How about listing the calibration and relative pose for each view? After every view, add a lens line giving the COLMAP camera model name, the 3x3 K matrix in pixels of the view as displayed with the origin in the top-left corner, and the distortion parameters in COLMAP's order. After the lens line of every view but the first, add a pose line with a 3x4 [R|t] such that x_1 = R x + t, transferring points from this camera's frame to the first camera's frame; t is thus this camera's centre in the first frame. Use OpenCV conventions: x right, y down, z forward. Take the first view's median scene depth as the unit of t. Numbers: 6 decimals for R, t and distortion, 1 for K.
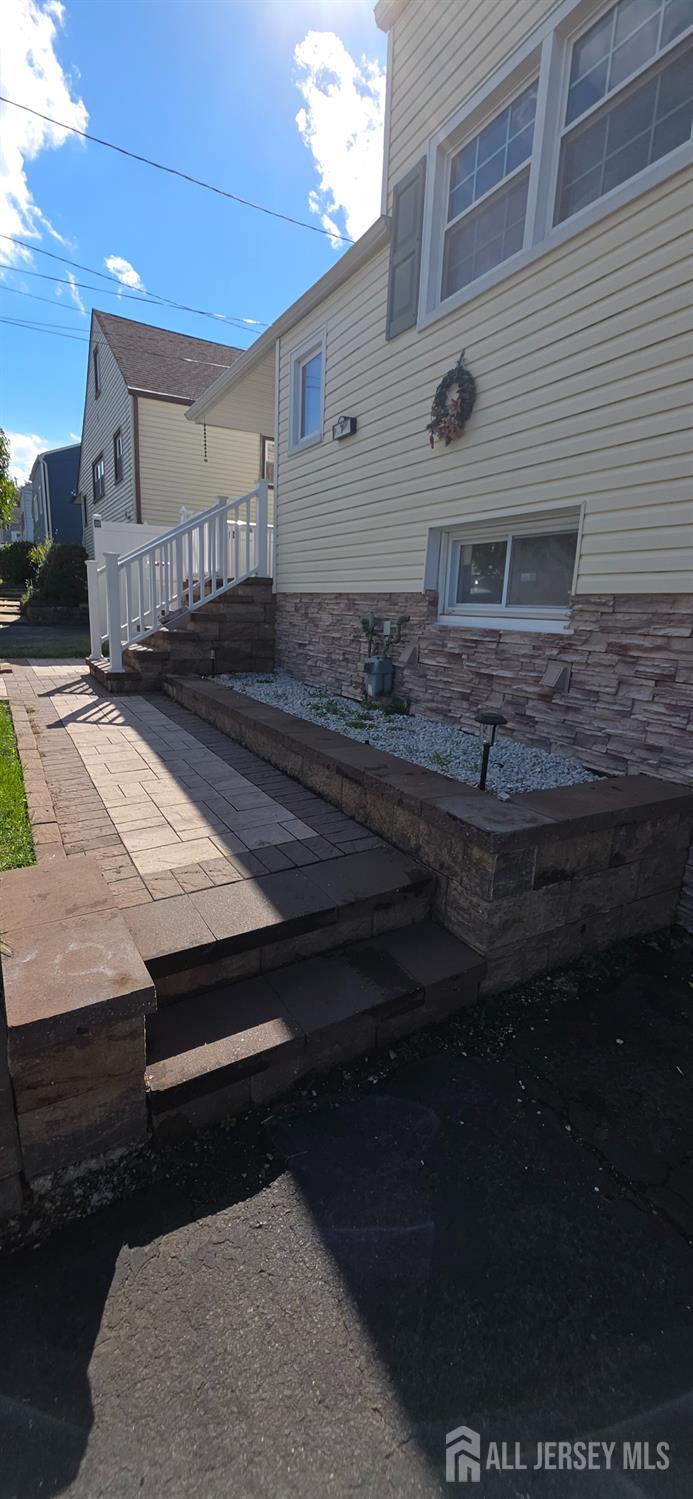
lens RADIAL K [[598.1, 0, 347.5], [0, 598.1, 747.7], [0, 0, 1]] dist [0.001797, -0.000101]
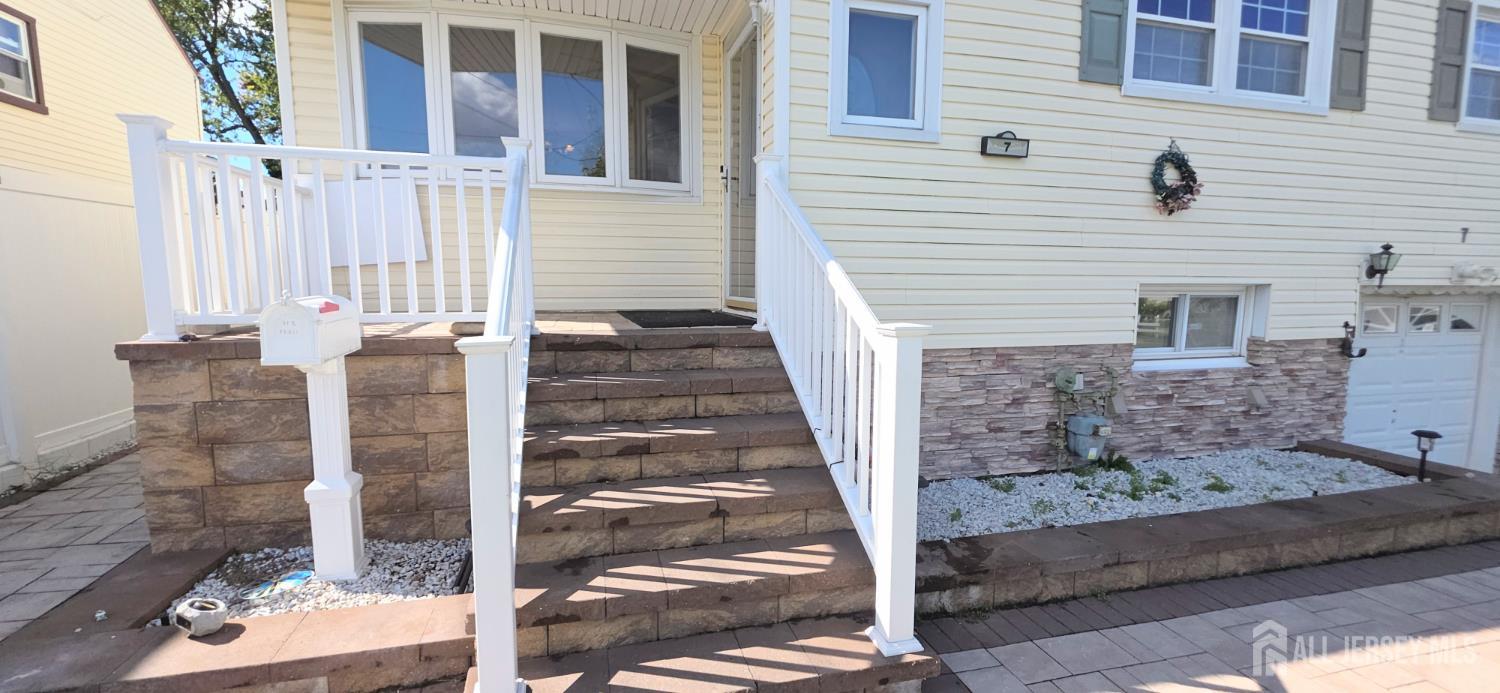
lens RADIAL K [[598.5, 0, 740.0], [0, 598.5, 349.3], [0, 0, 1]] dist [0.001797, -0.000101]
pose [[0.254037, -0.145874, 0.956131, -1.181821], [0.227328, 0.969873, 0.087571, -0.568470], [-0.940100, 0.195108, 0.279545, 1.555780]]
